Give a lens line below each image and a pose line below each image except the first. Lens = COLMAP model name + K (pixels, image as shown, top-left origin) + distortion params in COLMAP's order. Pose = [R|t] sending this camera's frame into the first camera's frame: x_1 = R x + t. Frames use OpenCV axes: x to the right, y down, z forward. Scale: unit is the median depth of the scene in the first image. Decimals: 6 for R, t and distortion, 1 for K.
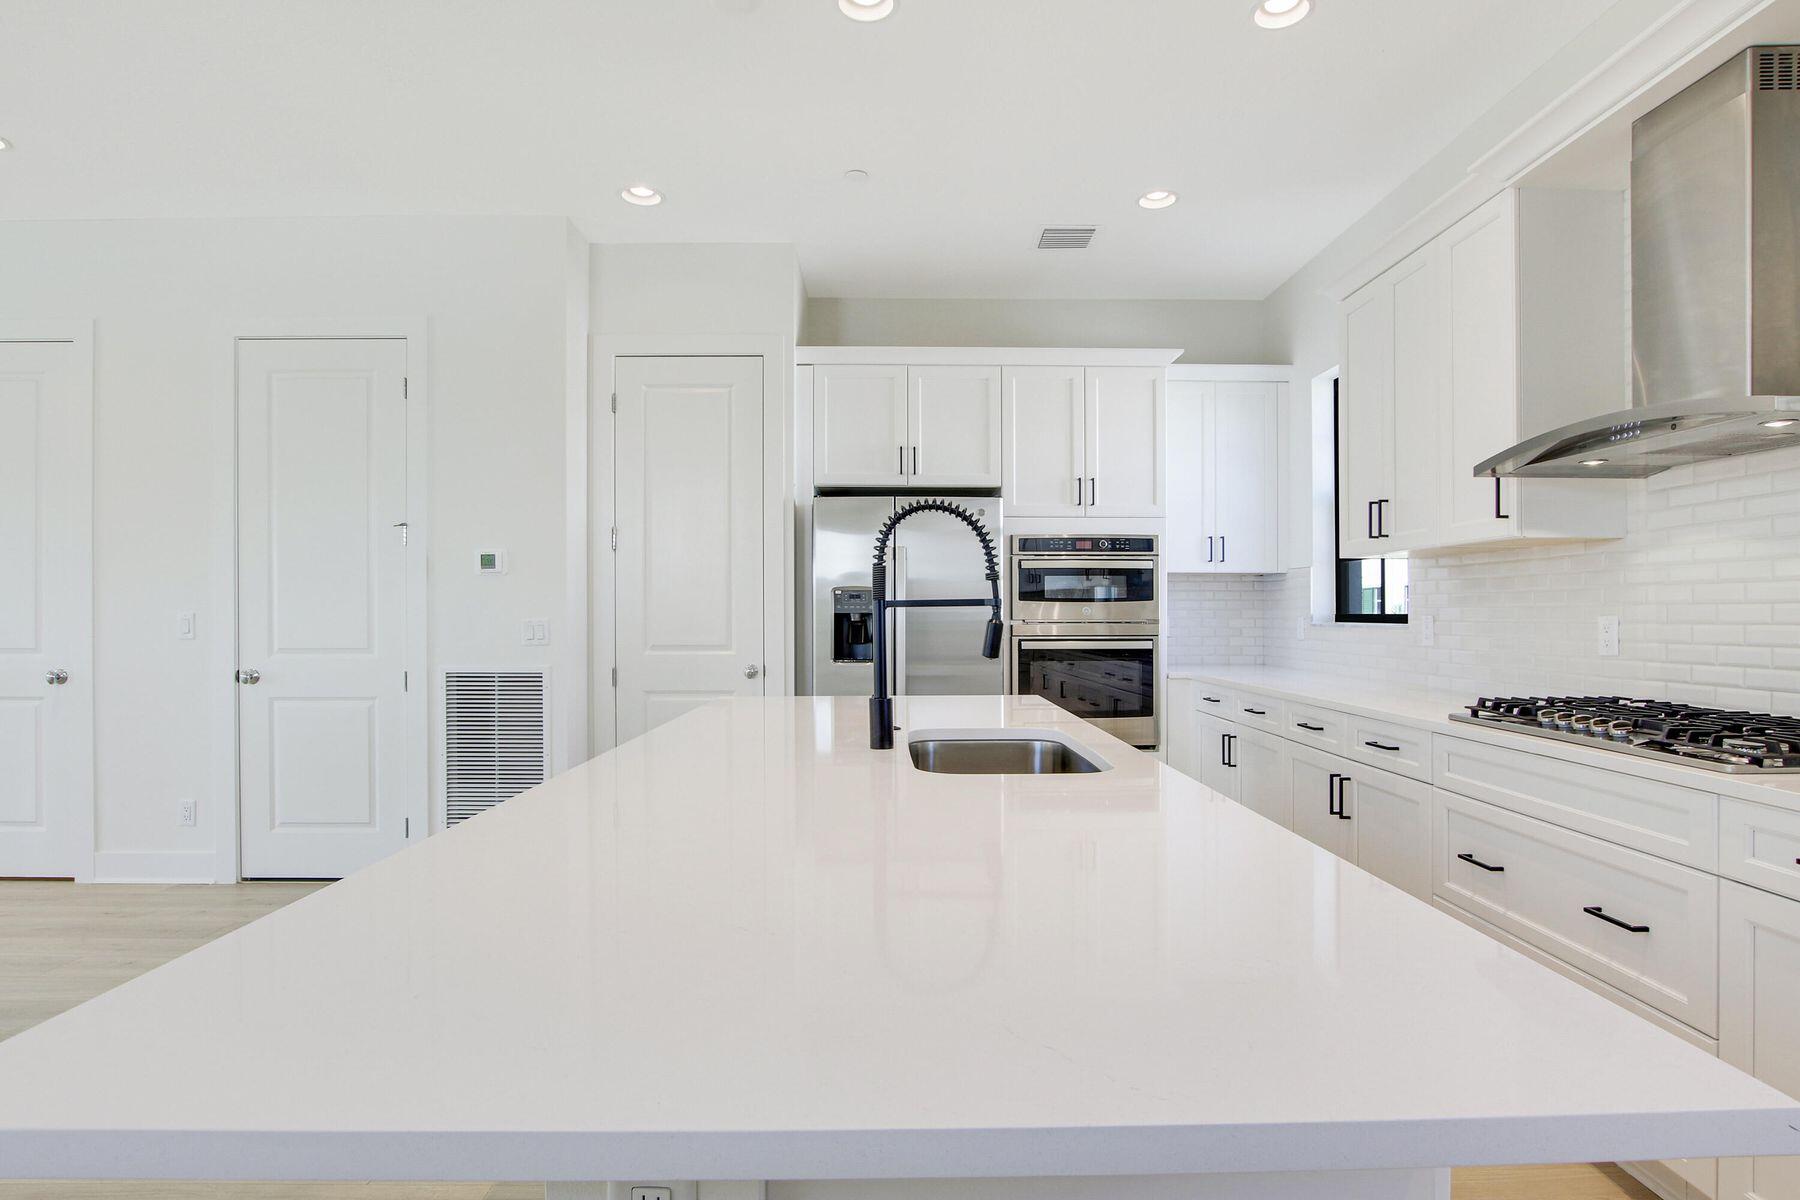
lens RADIAL K [[942.6, 0, 911.8], [0, 942.6, 614.9], [0, 0, 1]] dist [-0.021264, 0.000343]
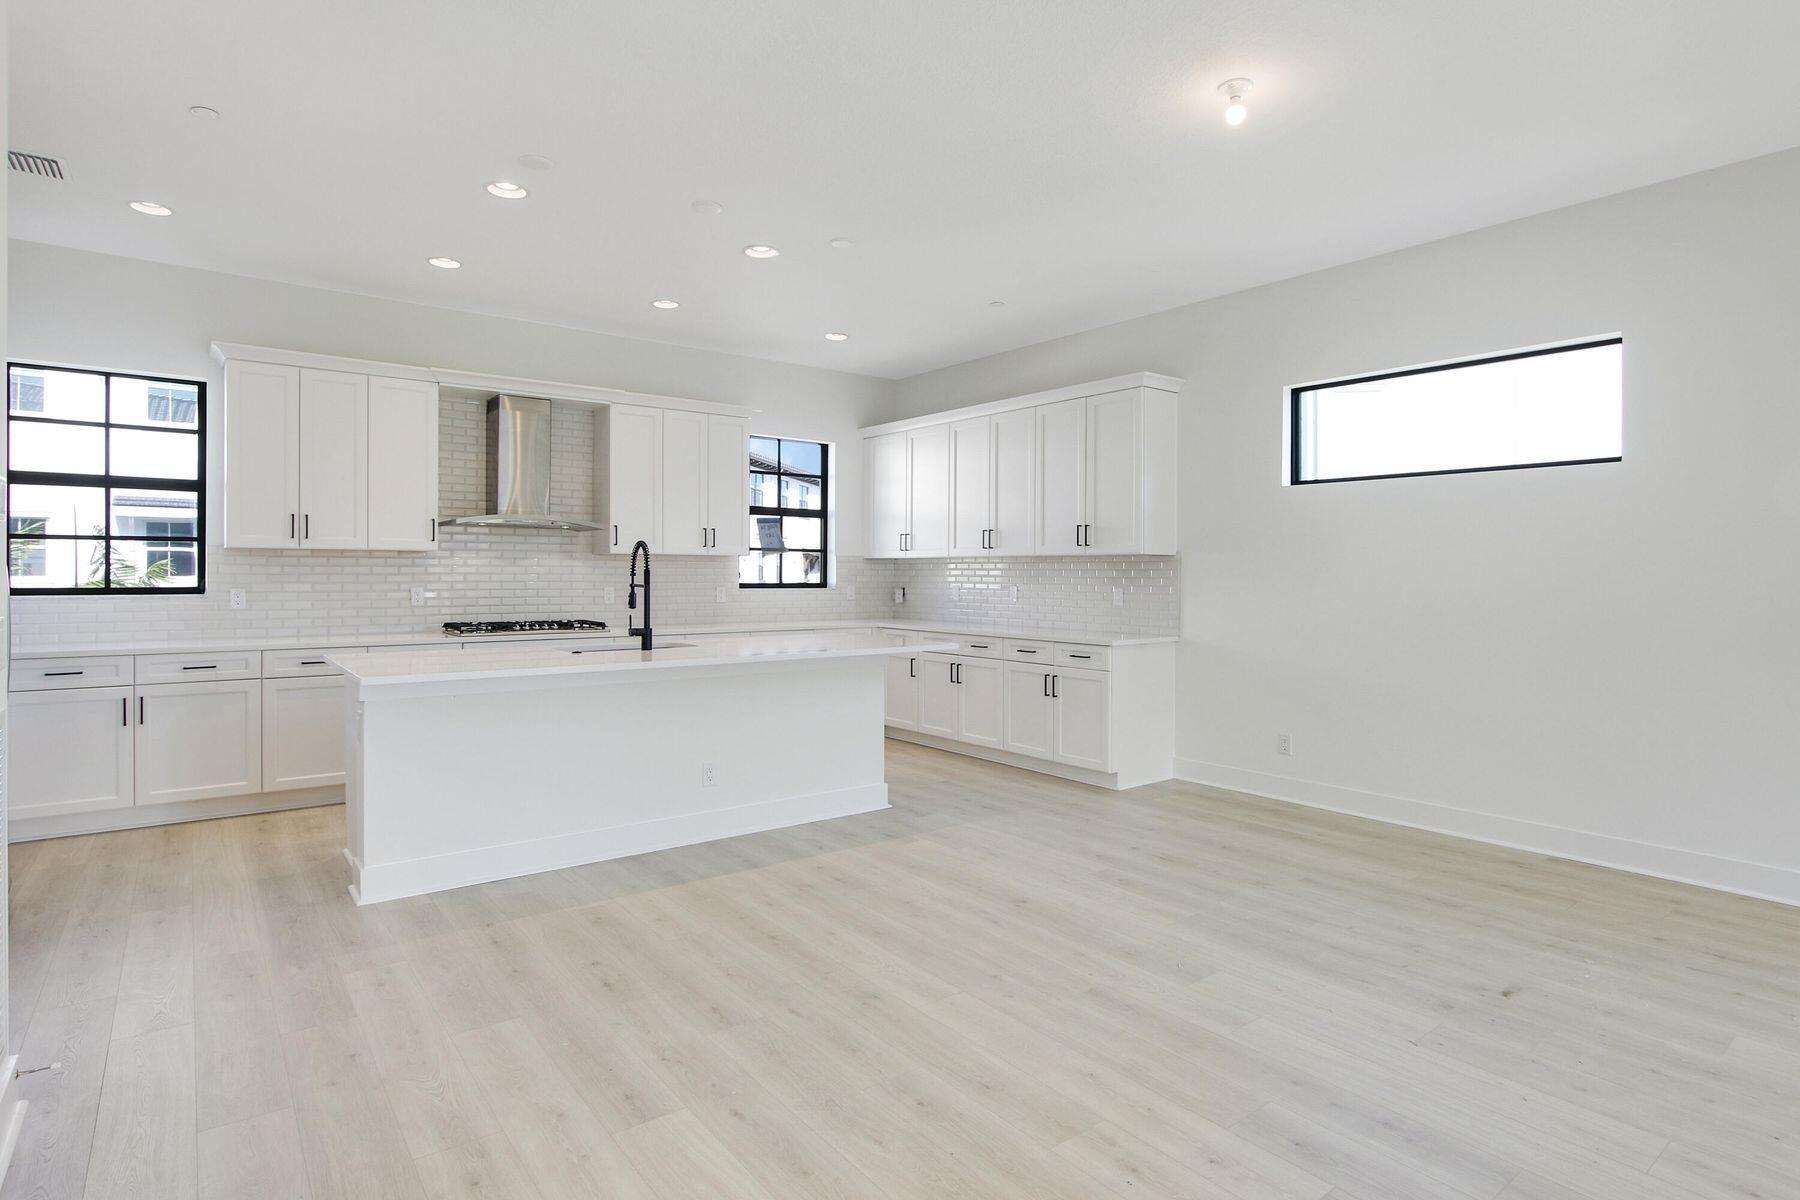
lens RADIAL K [[950.3, 0, 913.9], [0, 950.3, 564.6], [0, 0, 1]] dist [-0.018564, 0.000301]
pose [[-0.600062, 0.007093, 0.799922, -1.085742], [-0.000450, 0.999958, -0.009205, -0.020658], [-0.799954, -0.005883, -0.600033, 0.902454]]
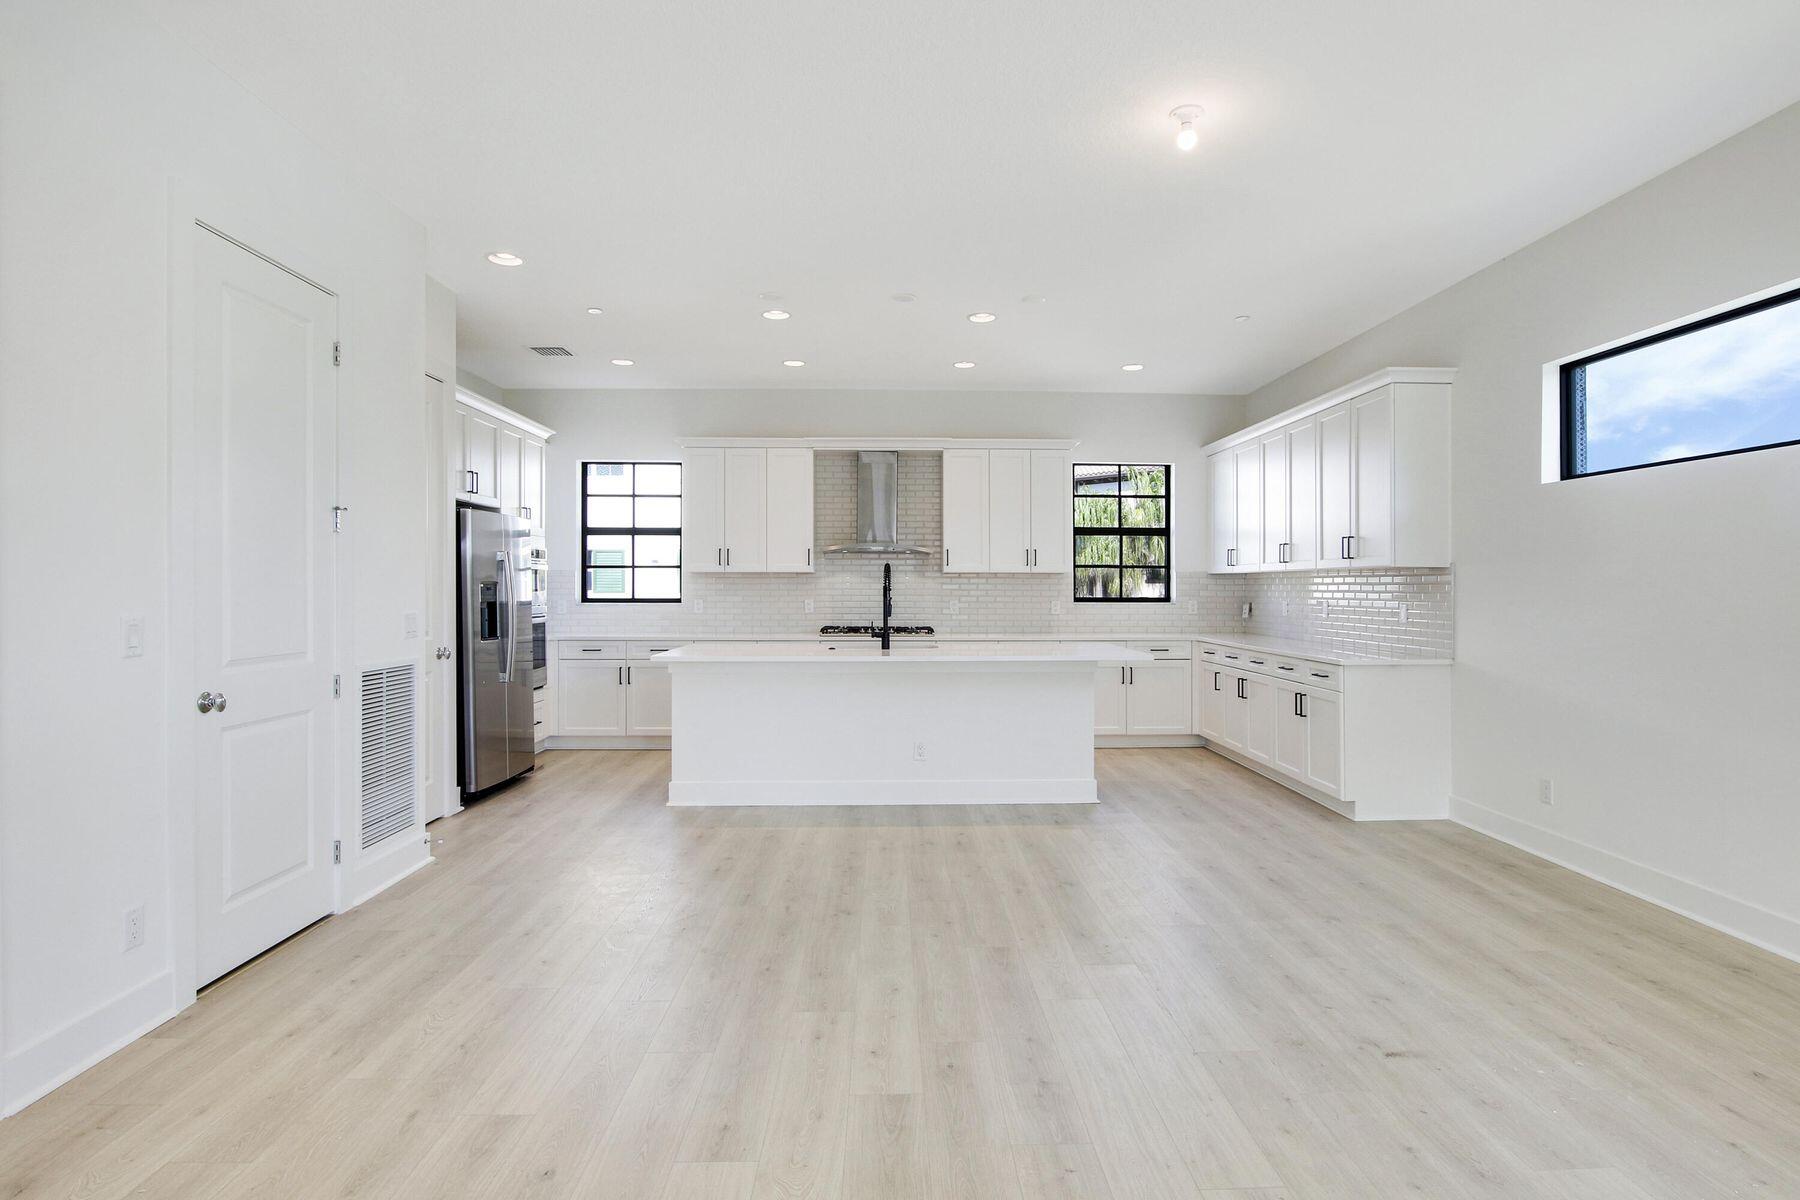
lens RADIAL K [[931.0, 0, 909.5], [0, 931.0, 588.4], [0, 0, 1]] dist [-0.025553, 0.001964]
pose [[-0.009347, 0.002418, 0.999953, -1.389006], [0.001280, 0.999996, -0.002406, -0.016899], [-0.999955, 0.001258, -0.009350, 0.465830]]
